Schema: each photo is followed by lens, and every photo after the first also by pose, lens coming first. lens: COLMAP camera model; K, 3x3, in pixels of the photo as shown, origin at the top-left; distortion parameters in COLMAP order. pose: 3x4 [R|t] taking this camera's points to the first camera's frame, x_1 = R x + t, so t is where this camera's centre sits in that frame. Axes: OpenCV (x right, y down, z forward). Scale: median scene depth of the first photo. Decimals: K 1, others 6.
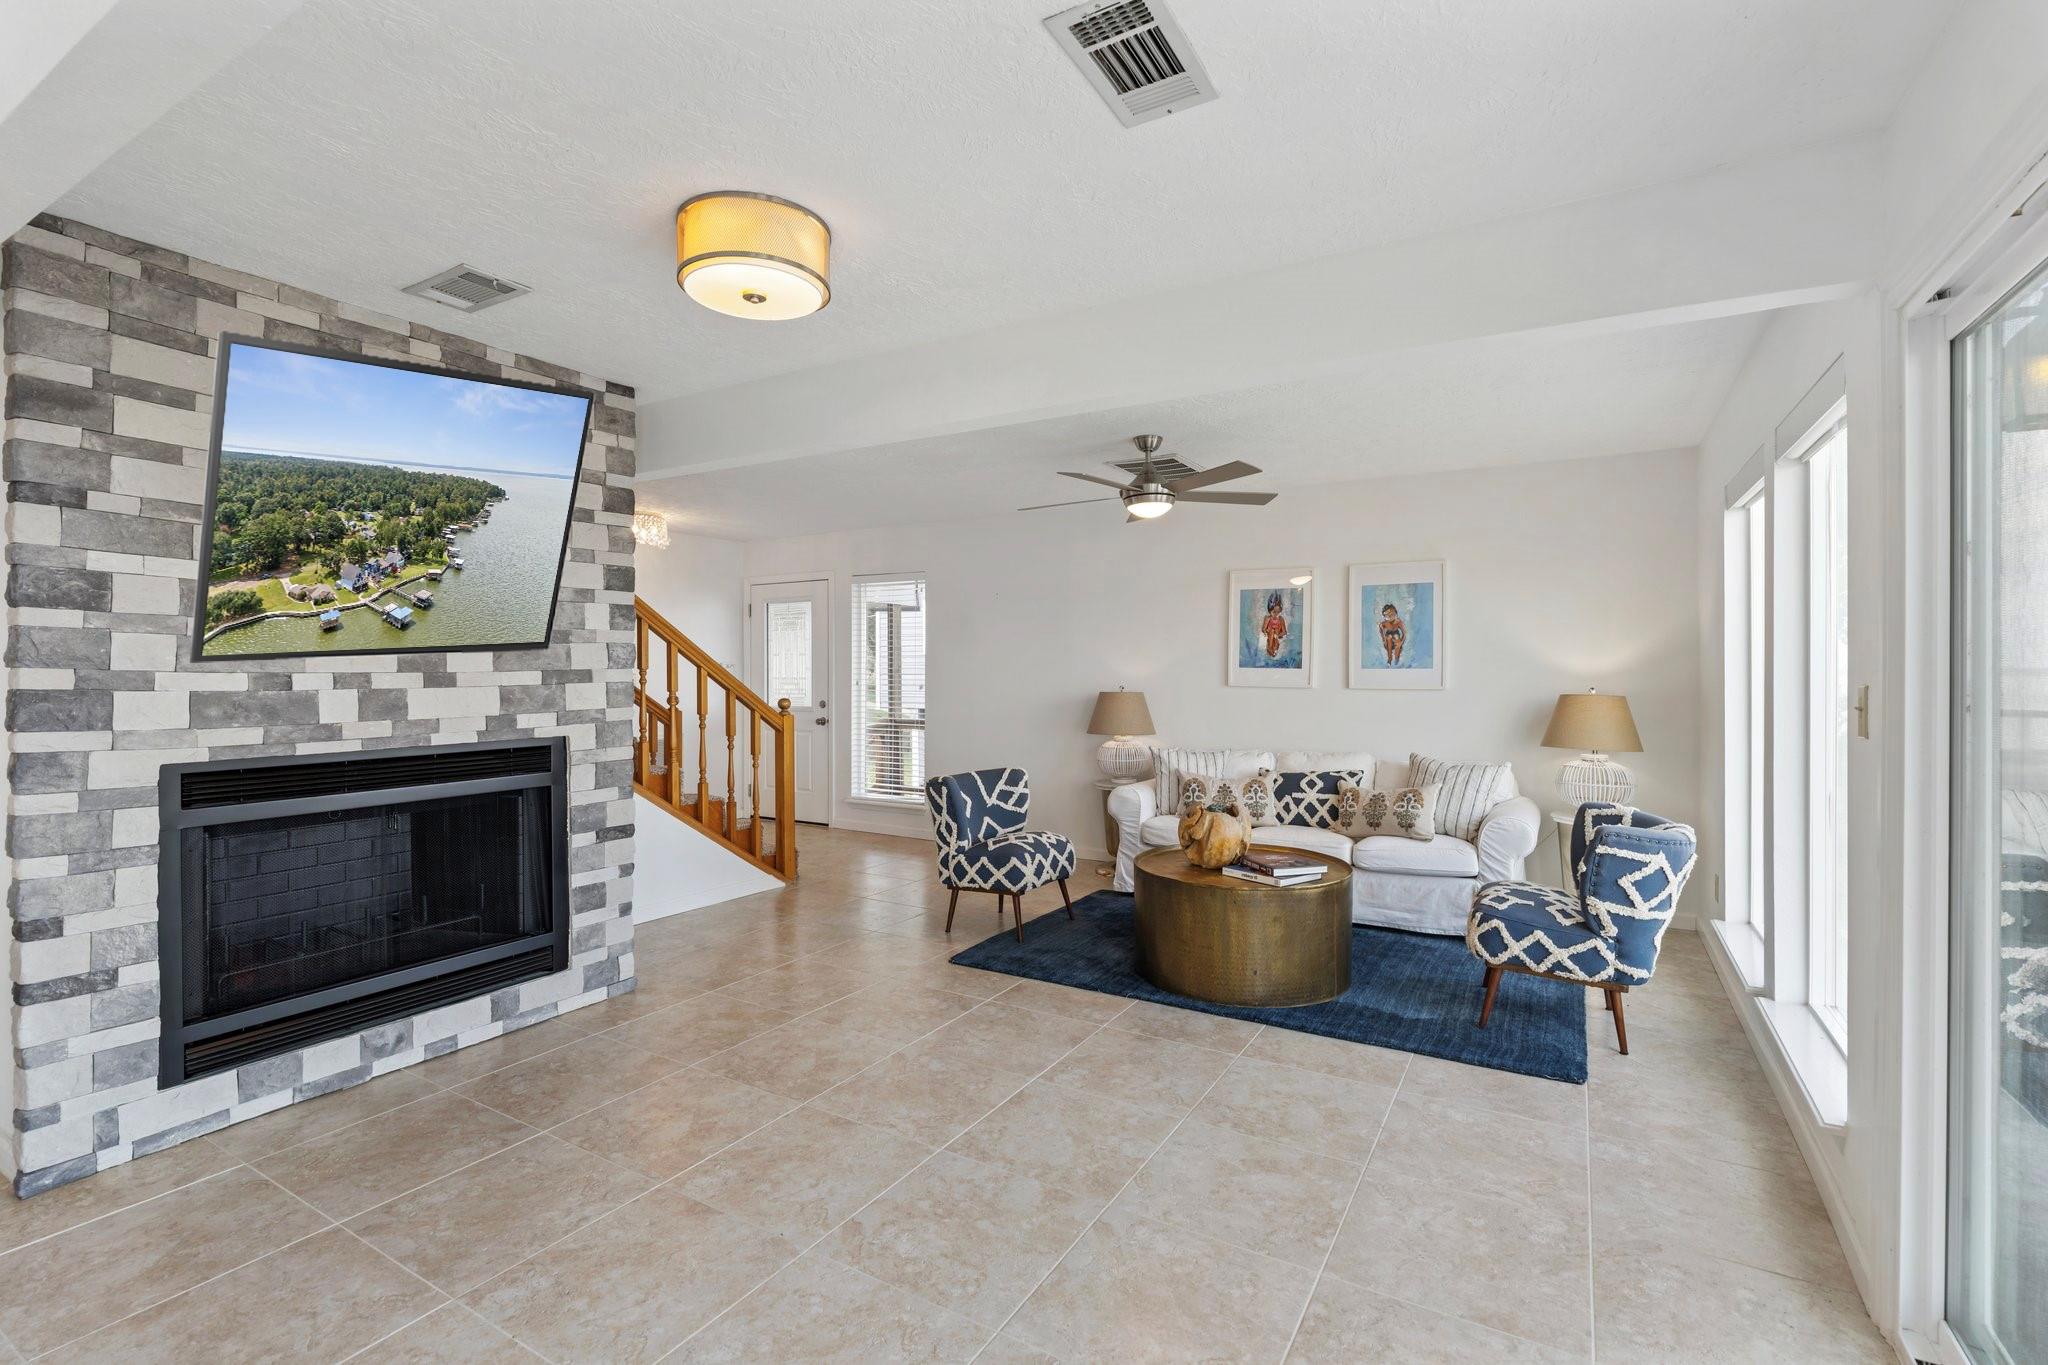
lens RADIAL K [[933.4, 0, 1024.0], [0, 933.4, 682.5], [0, 0, 1]] dist [-0.004339, 0.004336]
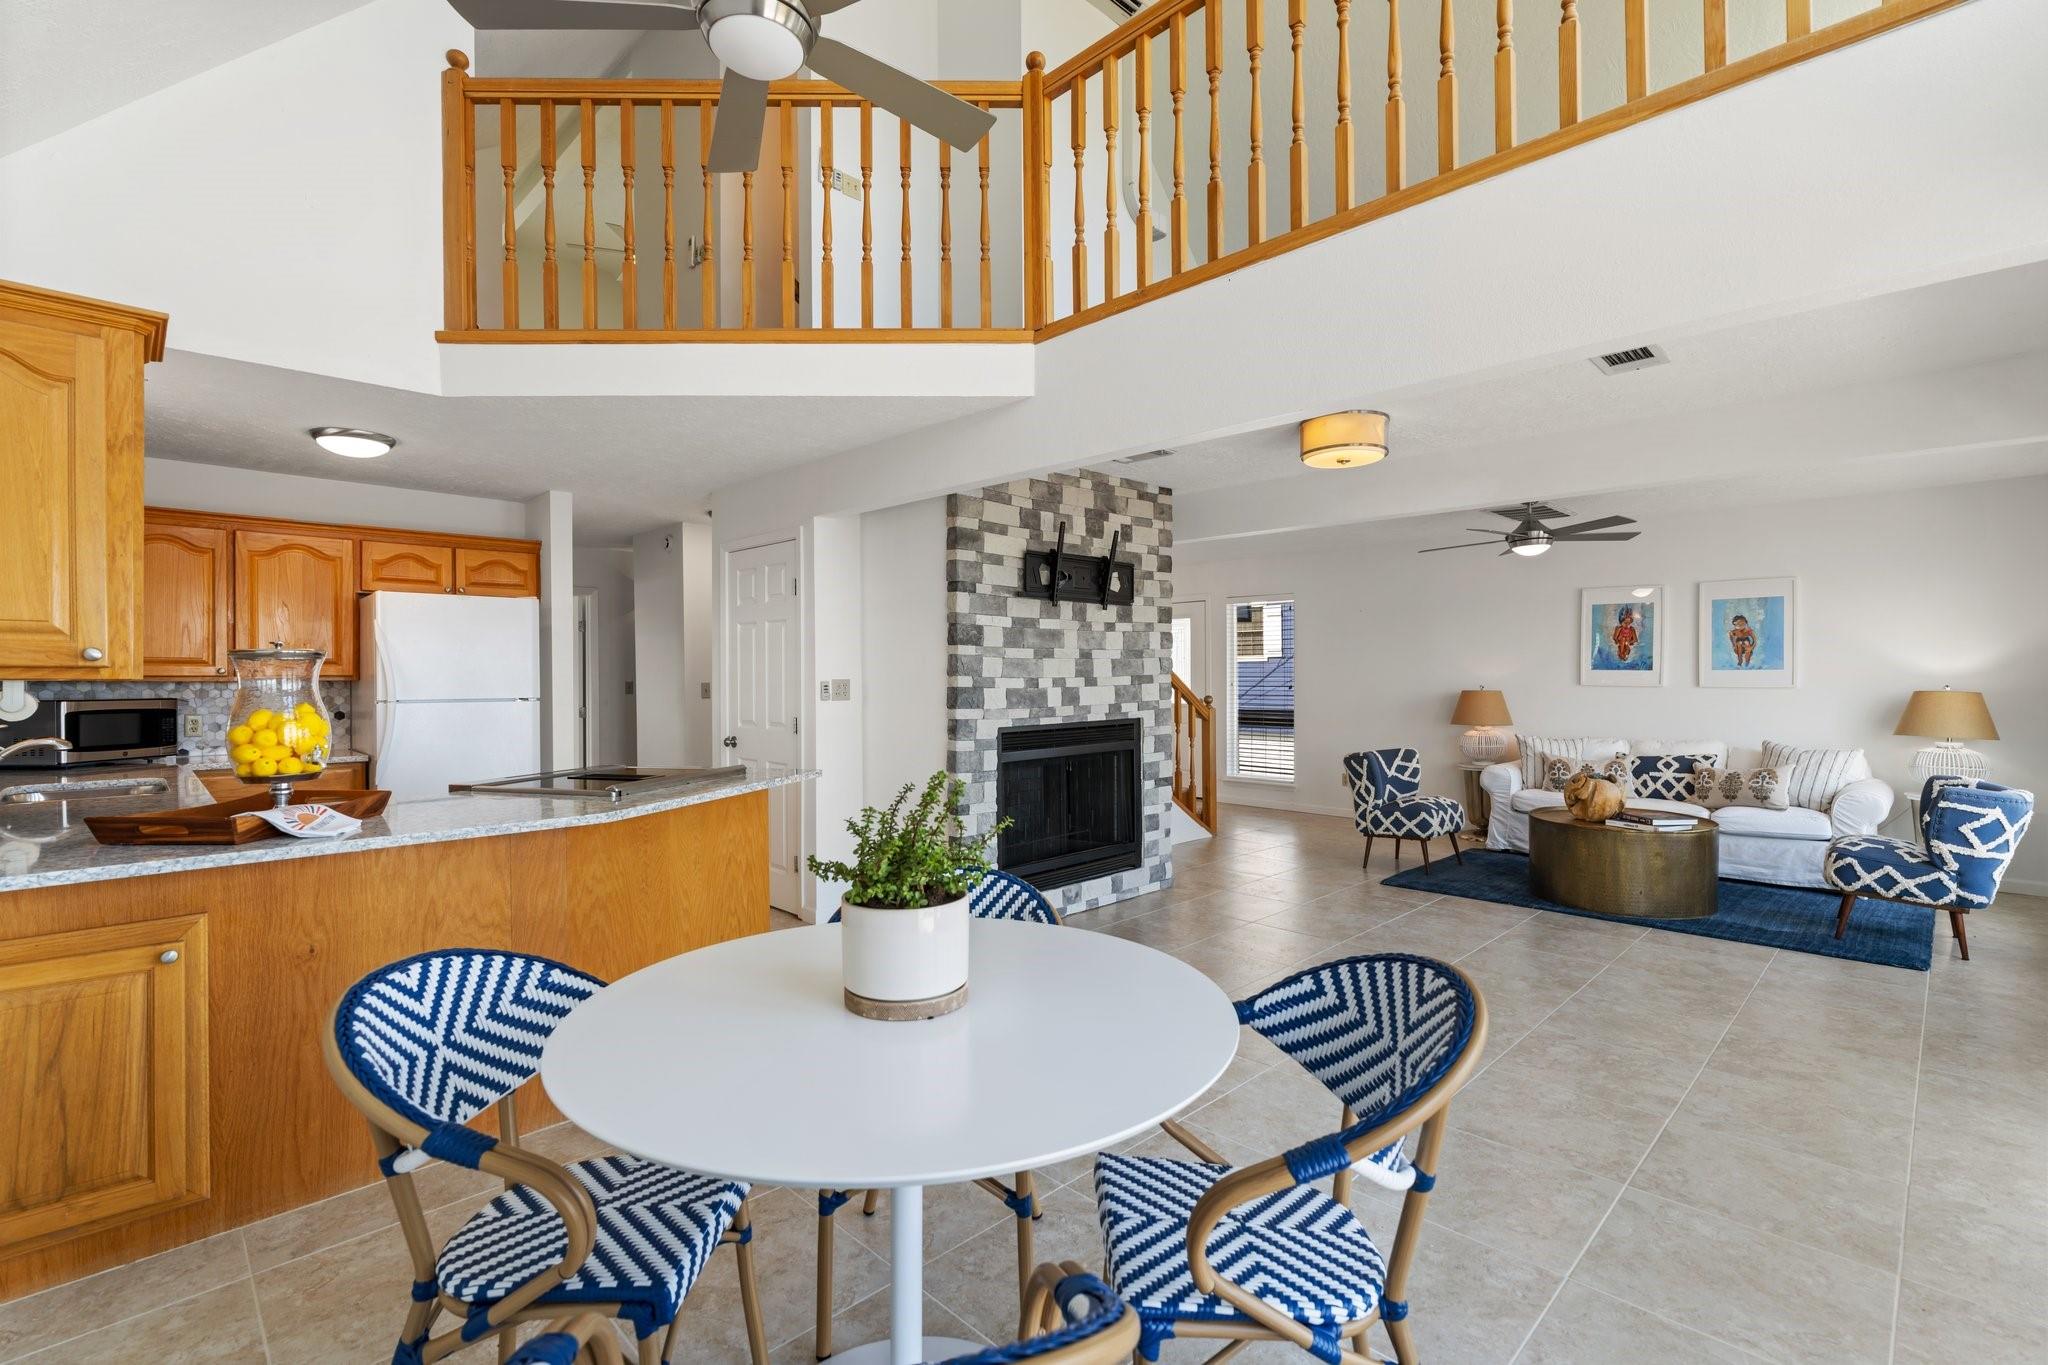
lens RADIAL K [[933.4, 0, 1024.0], [0, 933.4, 682.5], [0, 0, 1]] dist [-0.004339, 0.004336]
pose [[0.968078, -0.003378, -0.250628, -0.272741], [0.002883, 0.999993, -0.002342, 0.001771], [0.250634, 0.001545, 0.968081, -0.531160]]
